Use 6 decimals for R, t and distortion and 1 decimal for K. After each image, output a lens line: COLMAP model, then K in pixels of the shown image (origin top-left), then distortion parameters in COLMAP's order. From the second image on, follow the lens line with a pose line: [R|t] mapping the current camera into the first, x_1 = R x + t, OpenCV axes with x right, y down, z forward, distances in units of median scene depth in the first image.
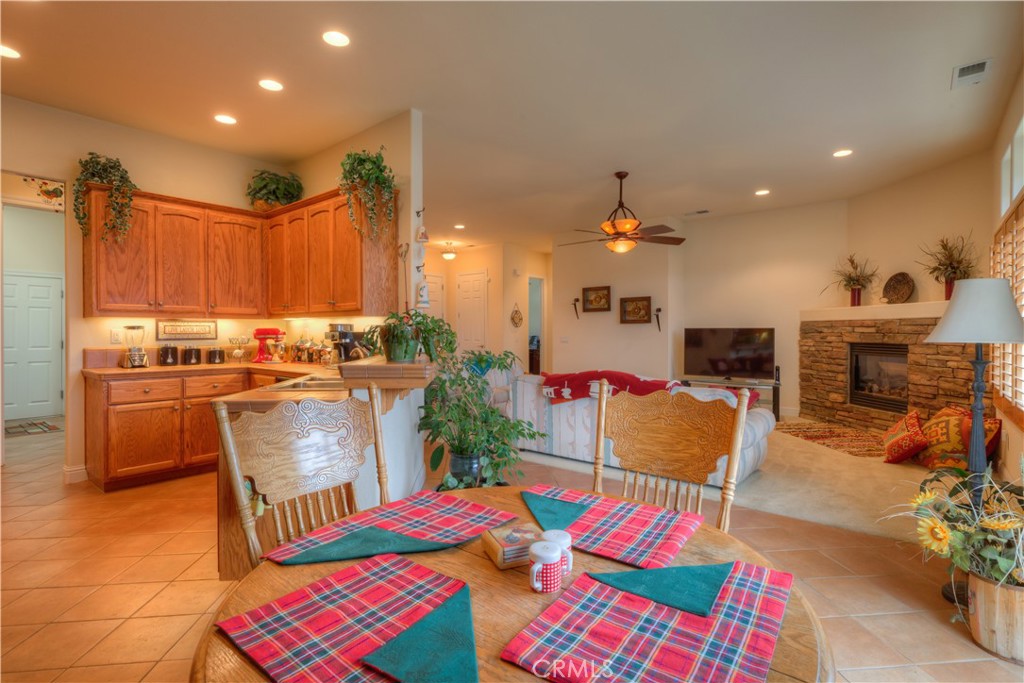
lens RADIAL K [[478.2, 0, 514.3], [0, 478.2, 339.8], [0, 0, 1]] dist [-0.000060, 0.000022]
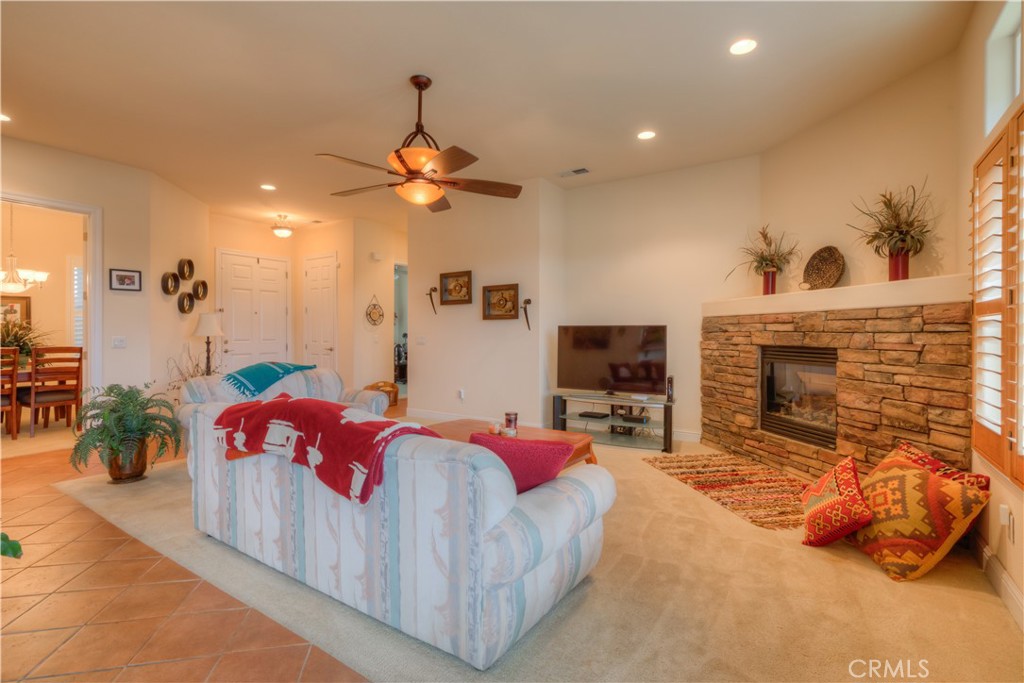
lens RADIAL K [[474.6, 0, 512.0], [0, 474.6, 341.5], [0, 0, 1]] dist [0.000149, -0.000130]
pose [[0.994977, 0.001190, 0.100095, 0.265435], [-0.001191, 0.999999, -0.000048, 0.000764], [-0.100095, -0.000072, 0.994978, 0.336123]]
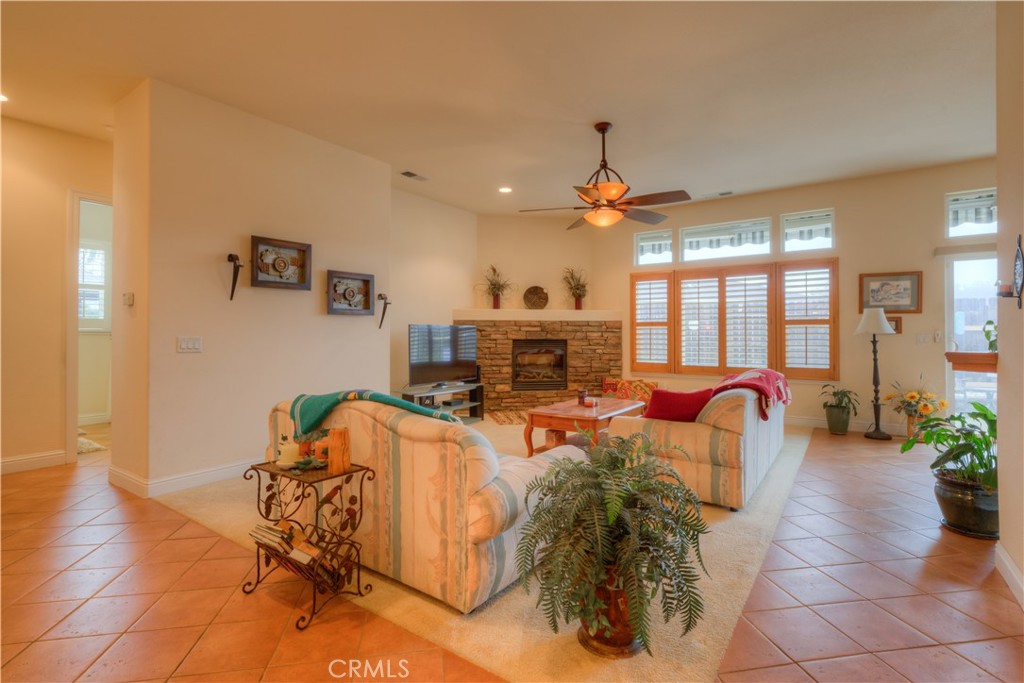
lens RADIAL K [[485.0, 0, 513.2], [0, 485.0, 330.0], [0, 0, 1]] dist [0.000207, 0.000018]
pose [[-0.088265, 0.005746, 0.996080, -0.516132], [0.016342, 0.999857, -0.004319, -0.013040], [-0.995963, 0.015896, -0.088347, 1.146232]]
